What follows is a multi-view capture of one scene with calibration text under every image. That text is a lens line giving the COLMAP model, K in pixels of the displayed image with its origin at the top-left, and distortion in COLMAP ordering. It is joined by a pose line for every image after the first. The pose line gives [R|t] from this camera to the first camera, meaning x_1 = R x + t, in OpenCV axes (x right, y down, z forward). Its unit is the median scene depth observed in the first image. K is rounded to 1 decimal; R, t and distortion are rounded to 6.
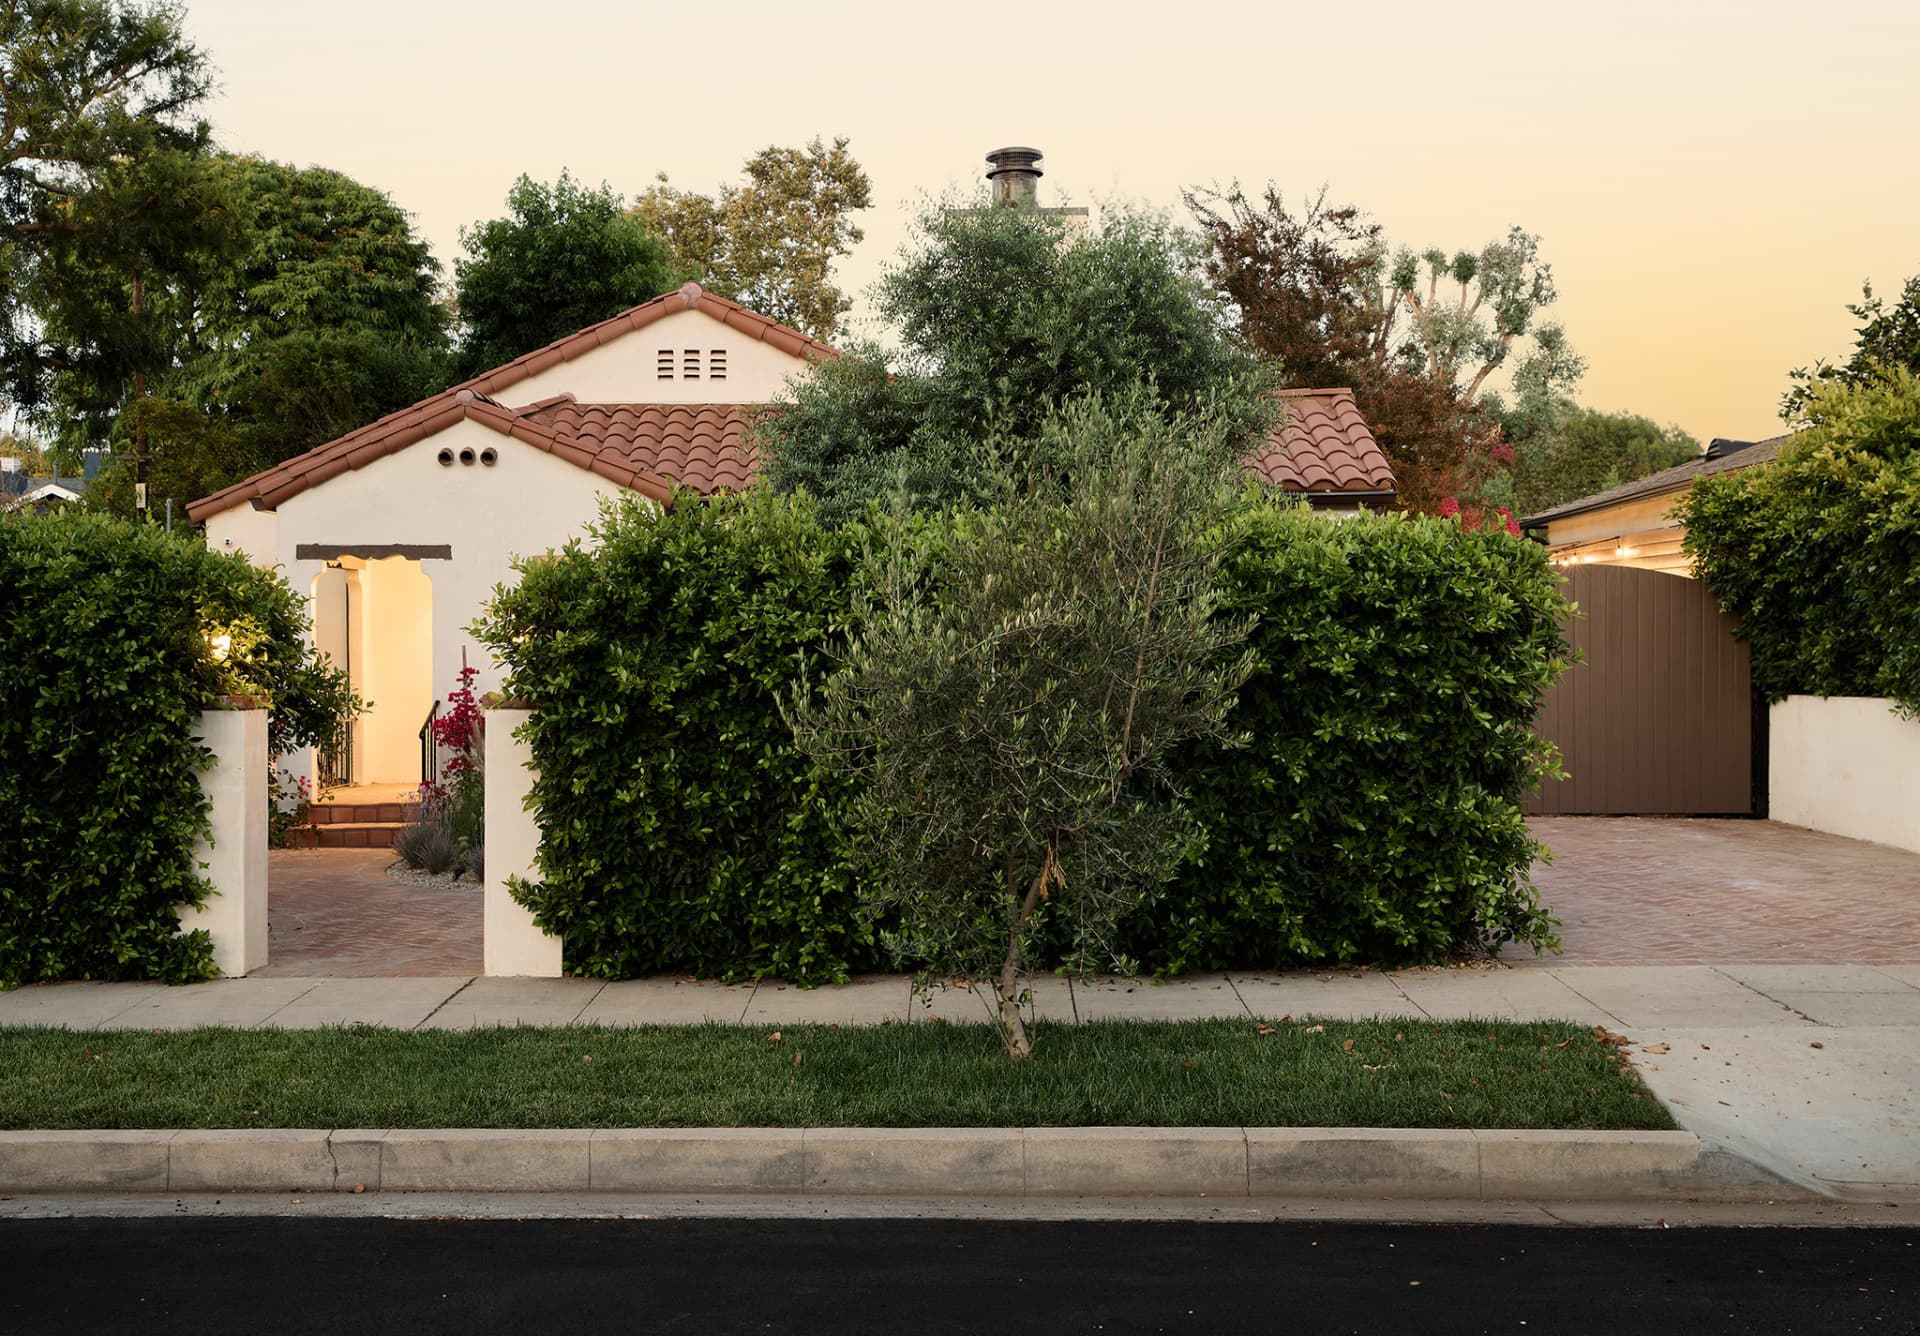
lens RADIAL K [[2677.2, 0, 960.0], [0, 2677.2, 668.0], [0, 0, 1]] dist [-0.059706, 0.436870]
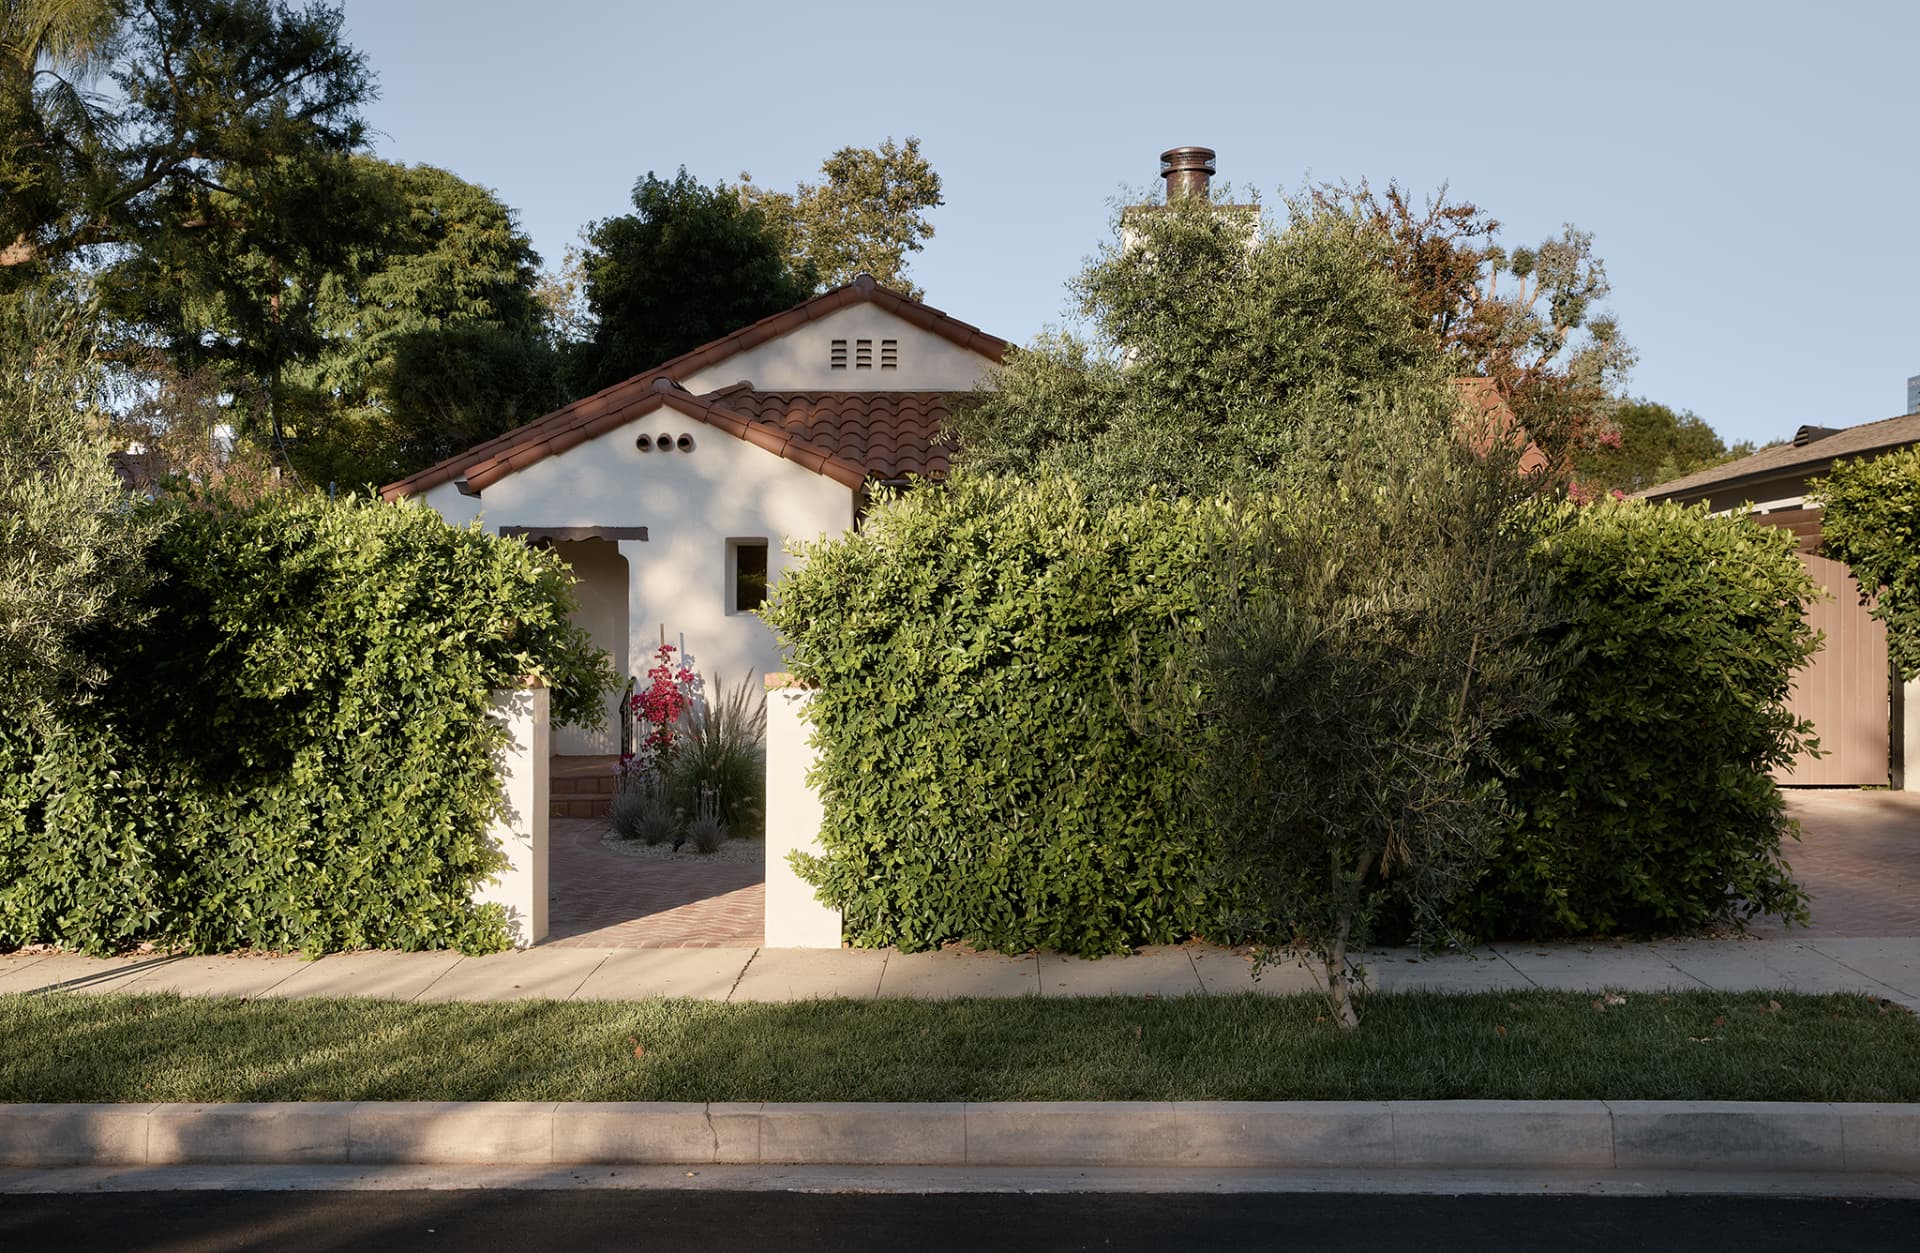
lens RADIAL K [[2526.2, 0, 960.0], [0, 2526.2, 626.5], [0, 0, 1]] dist [-0.065025, 0.266466]
pose [[0.999989, 0.000649, 0.004566, -0.107315], [-0.000625, 0.999987, -0.005058, -0.003676], [-0.004569, 0.005055, 0.999977, 0.025751]]
